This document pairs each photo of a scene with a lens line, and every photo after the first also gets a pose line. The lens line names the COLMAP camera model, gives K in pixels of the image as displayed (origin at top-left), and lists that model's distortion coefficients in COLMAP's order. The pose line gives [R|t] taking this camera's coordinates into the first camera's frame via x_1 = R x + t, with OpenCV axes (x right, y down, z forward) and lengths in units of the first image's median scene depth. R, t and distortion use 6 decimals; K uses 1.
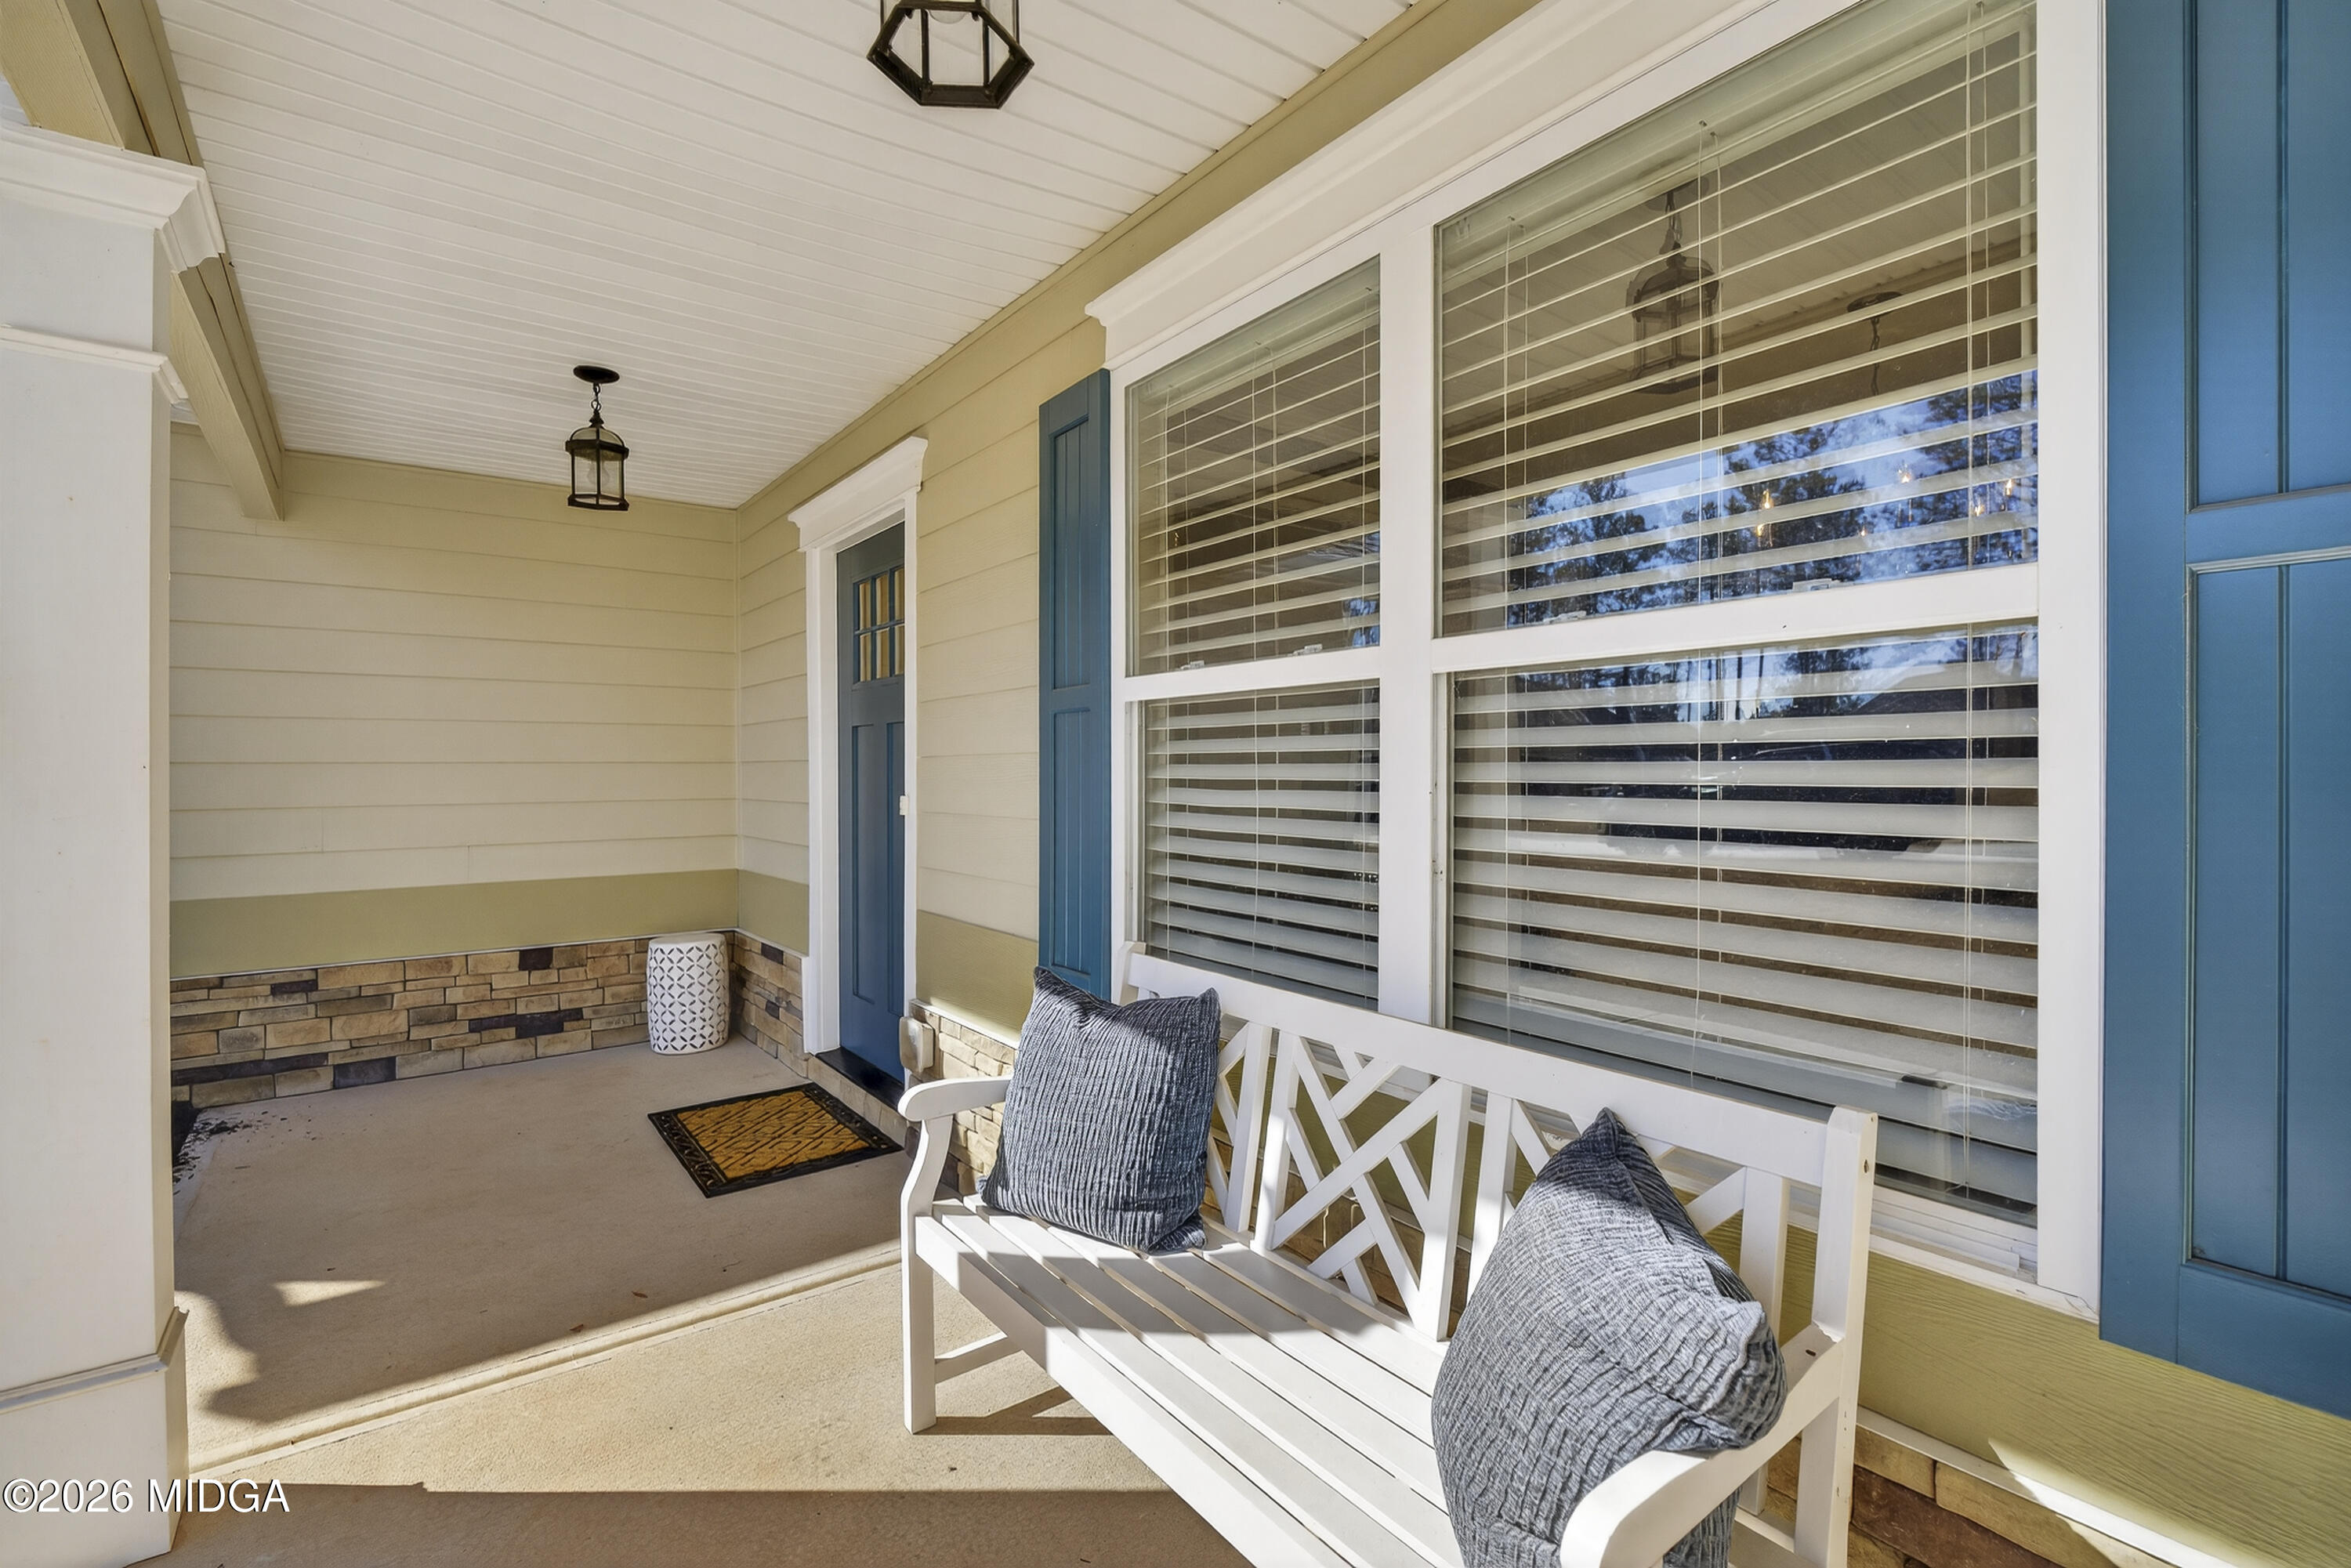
lens RADIAL K [[1039.9, 0, 1171.7], [0, 1039.9, 778.7], [0, 0, 1]] dist [0.000804, -0.004403]
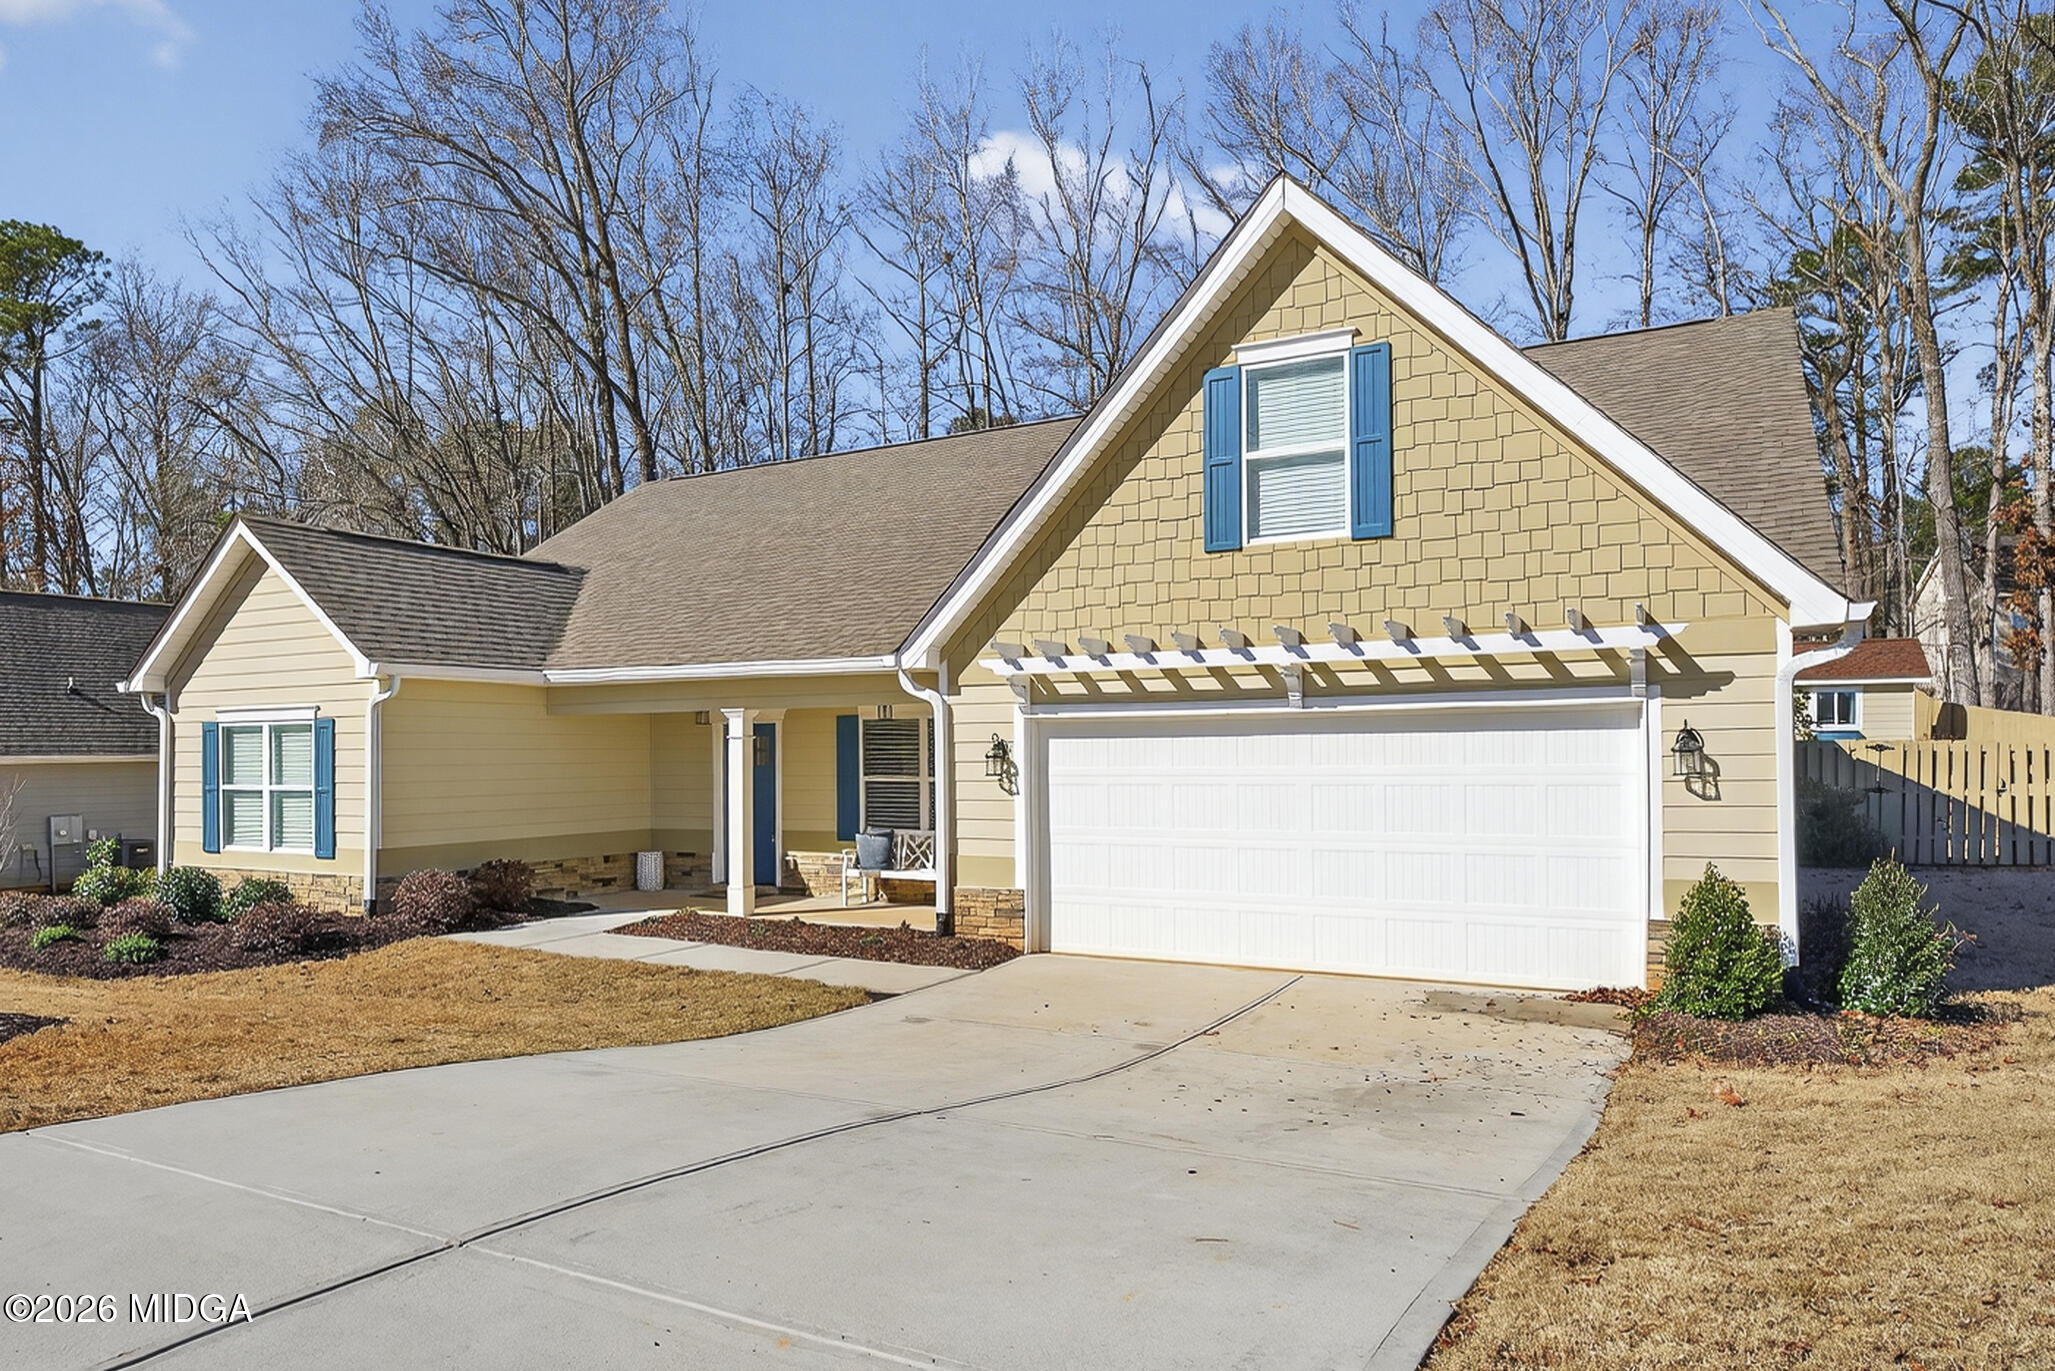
lens RADIAL K [[909.0, 0, 1024.2], [0, 909.0, 680.9], [0, 0, 1]] dist [0.000804, -0.004403]
pose [[0.846430, 0.055707, 0.529578, -1.813757], [0.006474, 0.993363, -0.114839, -0.044661], [-0.532460, 0.100632, 0.840452, -3.330263]]
